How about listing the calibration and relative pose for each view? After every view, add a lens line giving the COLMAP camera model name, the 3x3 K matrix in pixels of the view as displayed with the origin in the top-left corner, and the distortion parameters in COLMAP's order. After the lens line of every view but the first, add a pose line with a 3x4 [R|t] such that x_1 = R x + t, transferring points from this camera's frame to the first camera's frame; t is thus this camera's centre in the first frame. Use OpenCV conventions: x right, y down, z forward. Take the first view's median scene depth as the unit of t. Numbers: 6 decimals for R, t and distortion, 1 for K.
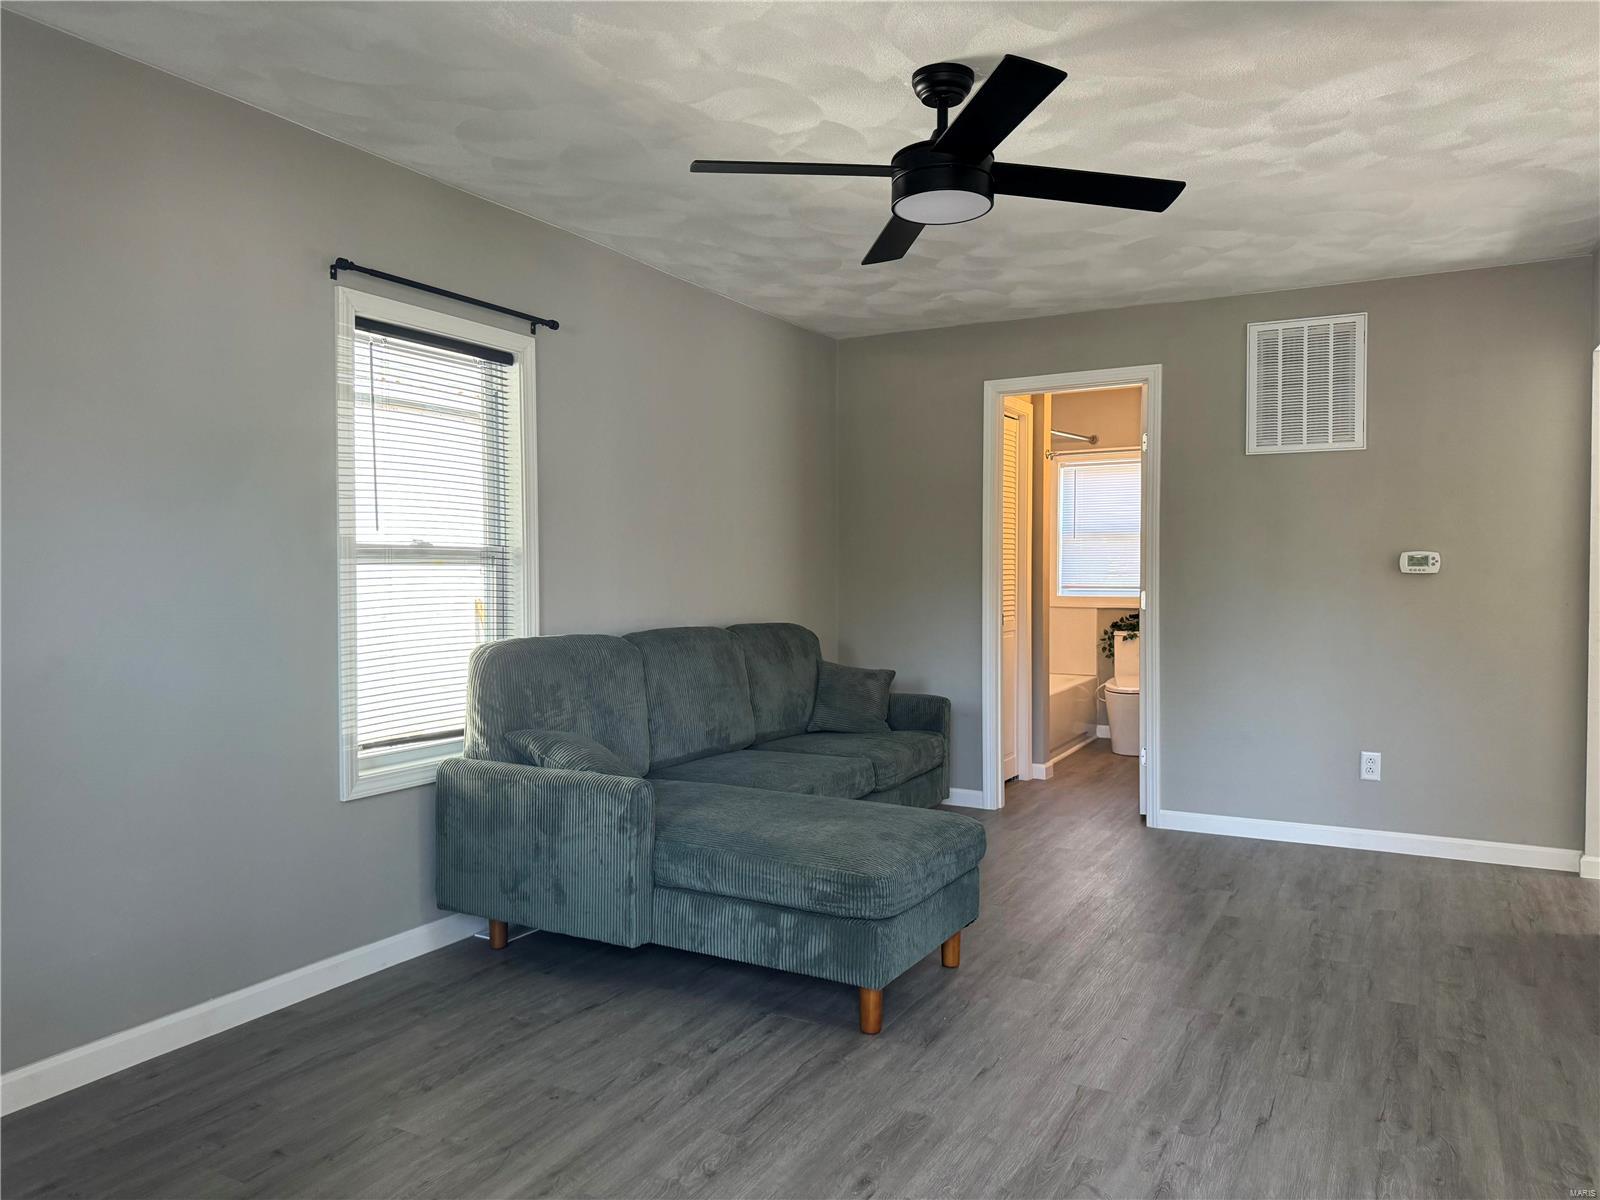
lens RADIAL K [[1126.3, 0, 788.2], [0, 1126.3, 599.5], [0, 0, 1]] dist [-0.000604, -0.000461]
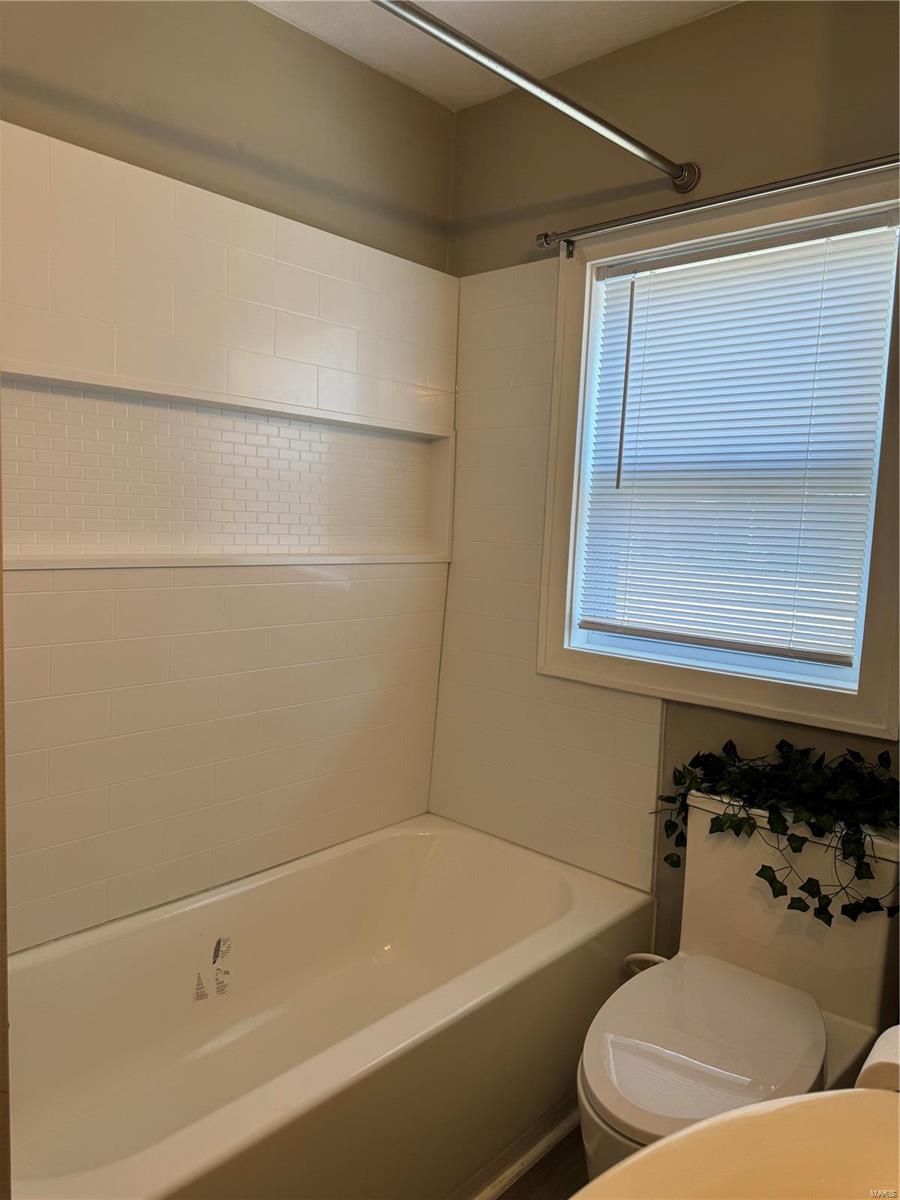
lens RADIAL K [[844.8, 0, 450.0], [0, 844.8, 600.0], [0, 0, 1]] dist [-0.000604, -0.000461]
pose [[0.971951, 0.062051, -0.226851, 0.271390], [-0.047522, 0.996487, 0.068963, -0.035797], [0.230333, -0.056248, 0.971485, 0.755547]]
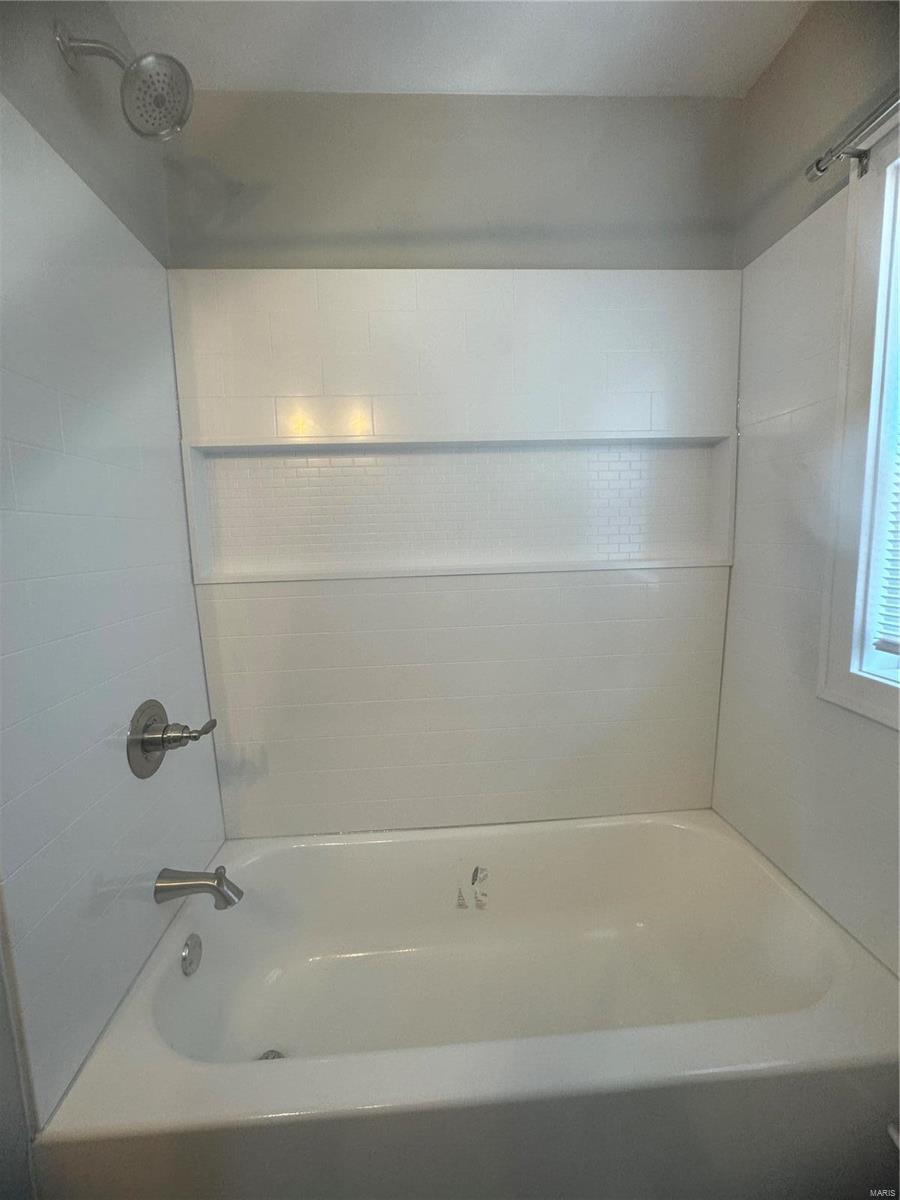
lens RADIAL K [[559.8, 0, 450.0], [0, 559.8, 600.0], [0, 0, 1]] dist [-0.000421, 0.012638]
pose [[0.507853, 0.098179, -0.855831, 0.318851], [0.001244, 0.993400, 0.114698, -0.039340], [0.861443, -0.059314, 0.504378, 0.864977]]
